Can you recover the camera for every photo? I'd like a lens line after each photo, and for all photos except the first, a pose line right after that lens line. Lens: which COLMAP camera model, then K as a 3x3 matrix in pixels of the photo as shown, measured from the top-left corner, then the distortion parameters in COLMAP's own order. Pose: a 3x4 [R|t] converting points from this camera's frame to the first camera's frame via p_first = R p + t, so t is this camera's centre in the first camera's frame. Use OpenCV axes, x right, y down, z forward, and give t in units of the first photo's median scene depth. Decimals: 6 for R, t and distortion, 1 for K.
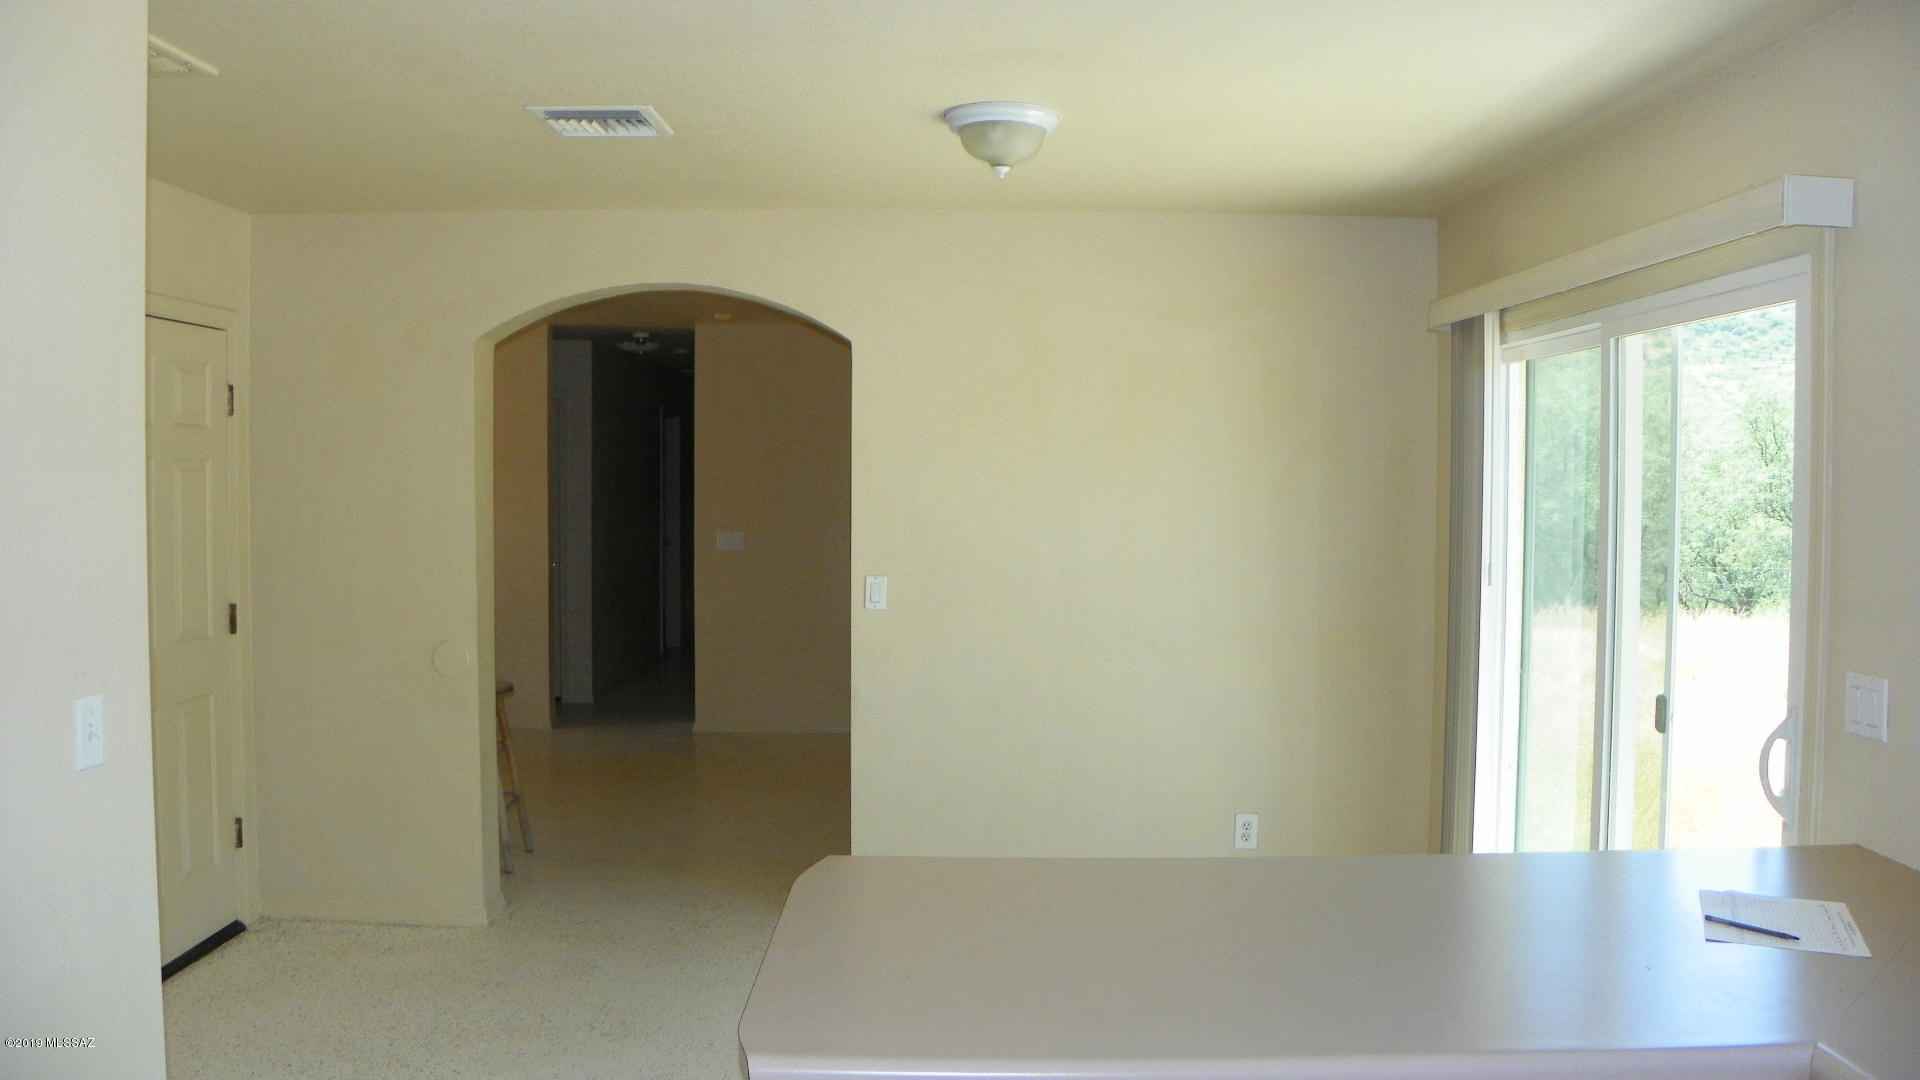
lens RADIAL K [[1444.5, 0, 950.7], [0, 1444.5, 525.0], [0, 0, 1]] dist [-0.162679, 0.101636]
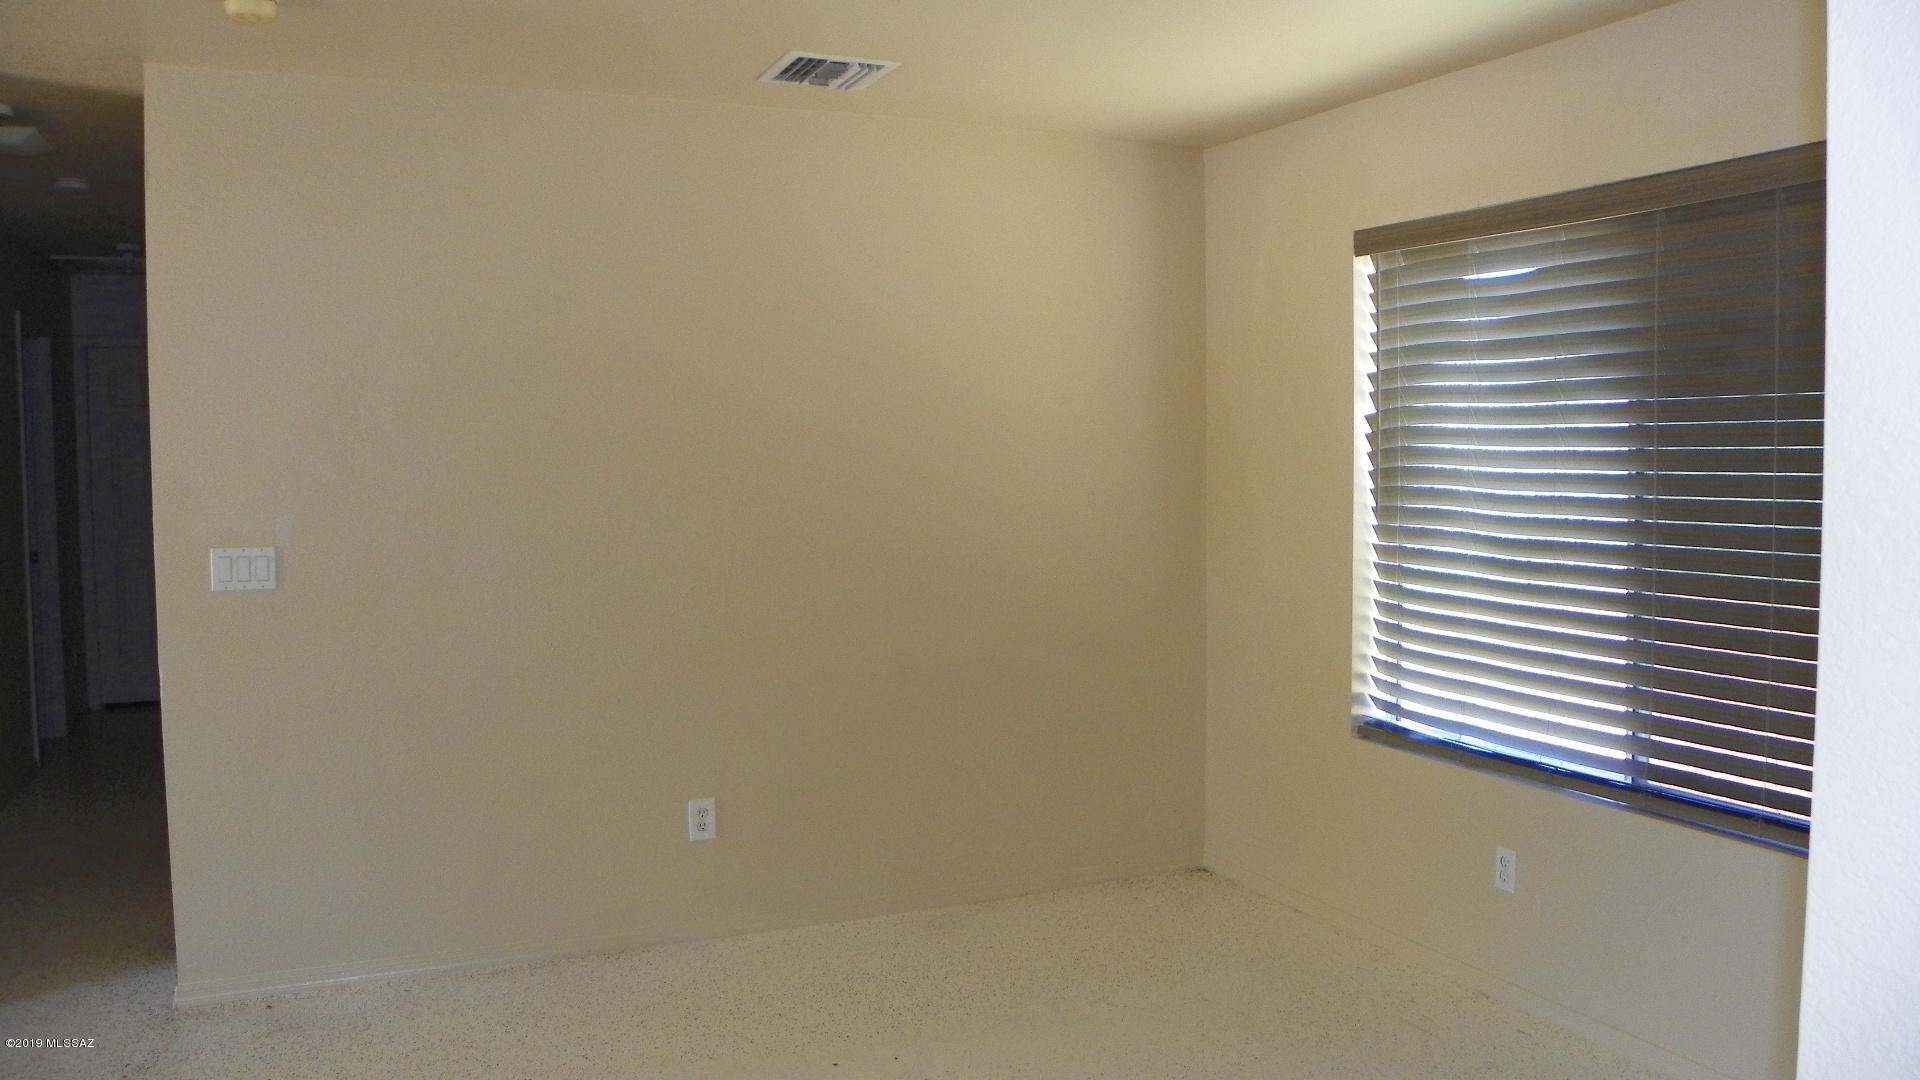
lens RADIAL K [[1444.5, 0, 950.7], [0, 1444.5, 525.0], [0, 0, 1]] dist [-0.162679, 0.101636]
pose [[0.909338, -0.036694, 0.414436, -0.110724], [0.025366, 0.999140, 0.032808, -0.009462], [-0.415283, -0.019321, 0.909487, 0.434232]]
